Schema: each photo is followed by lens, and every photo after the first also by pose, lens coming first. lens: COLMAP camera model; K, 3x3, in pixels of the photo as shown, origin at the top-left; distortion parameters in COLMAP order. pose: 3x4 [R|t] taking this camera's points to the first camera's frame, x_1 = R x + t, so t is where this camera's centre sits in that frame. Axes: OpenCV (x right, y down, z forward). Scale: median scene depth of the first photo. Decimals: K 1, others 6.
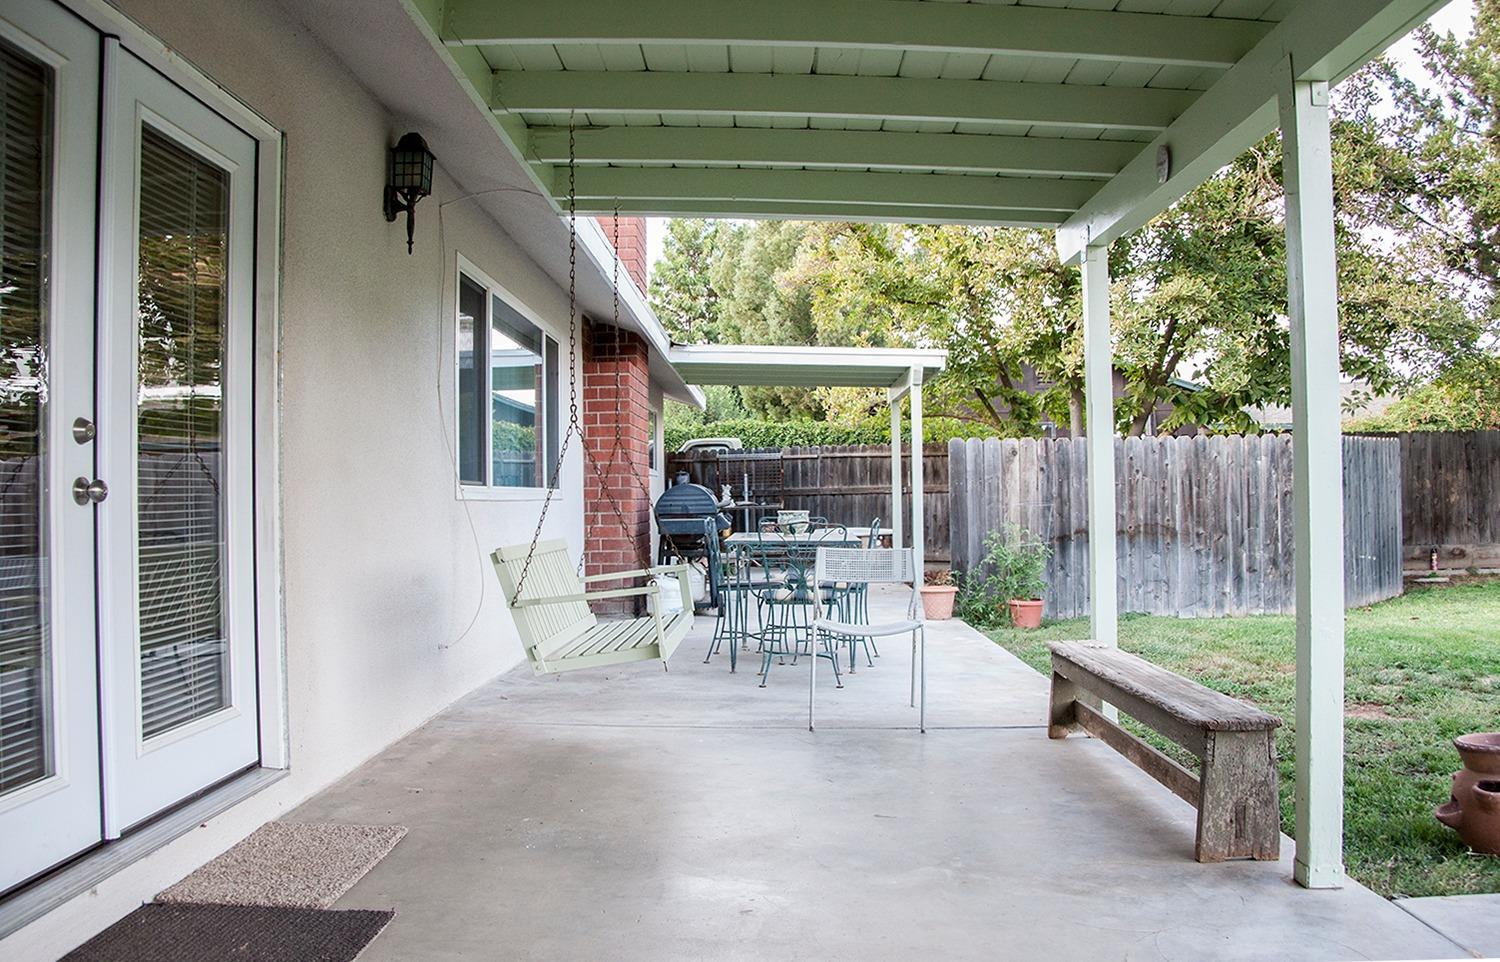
lens RADIAL K [[1202.8, 0, 752.4], [0, 1202.8, 480.7], [0, 0, 1]] dist [-0.008171, -0.000416]
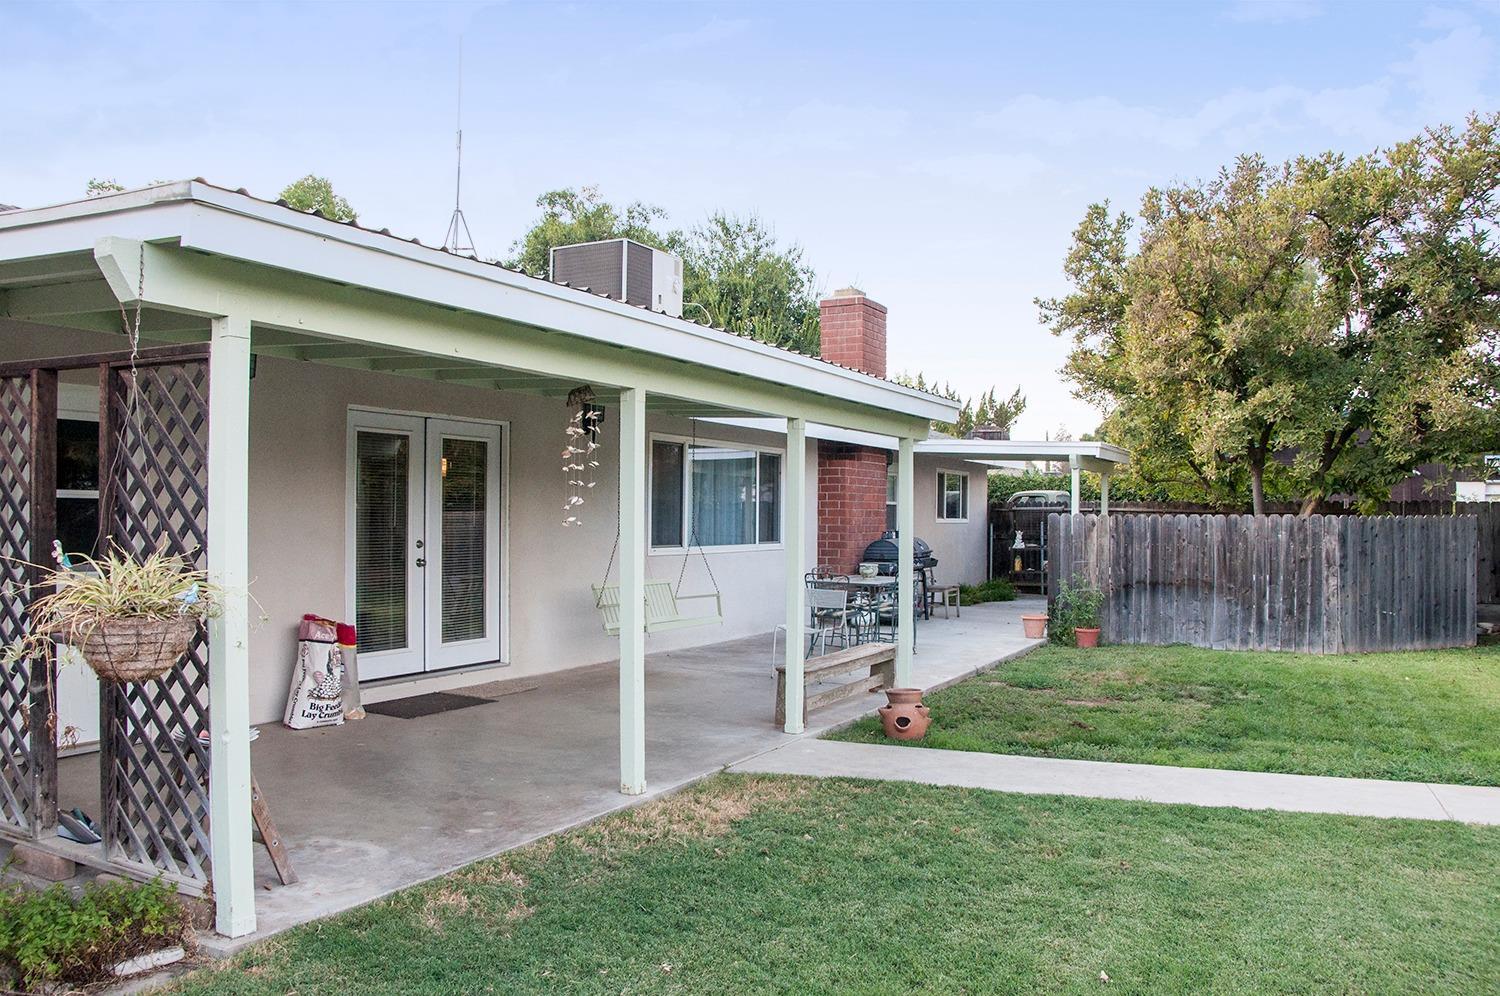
lens RADIAL K [[1191.7, 0, 750.1], [0, 1191.7, 500.1], [0, 0, 1]] dist [-0.016888, -0.002839]
pose [[0.884815, 0.013312, -0.465752, 0.514131], [-0.011269, 0.999911, 0.007170, -0.057446], [0.465806, -0.001096, 0.884886, -0.426021]]
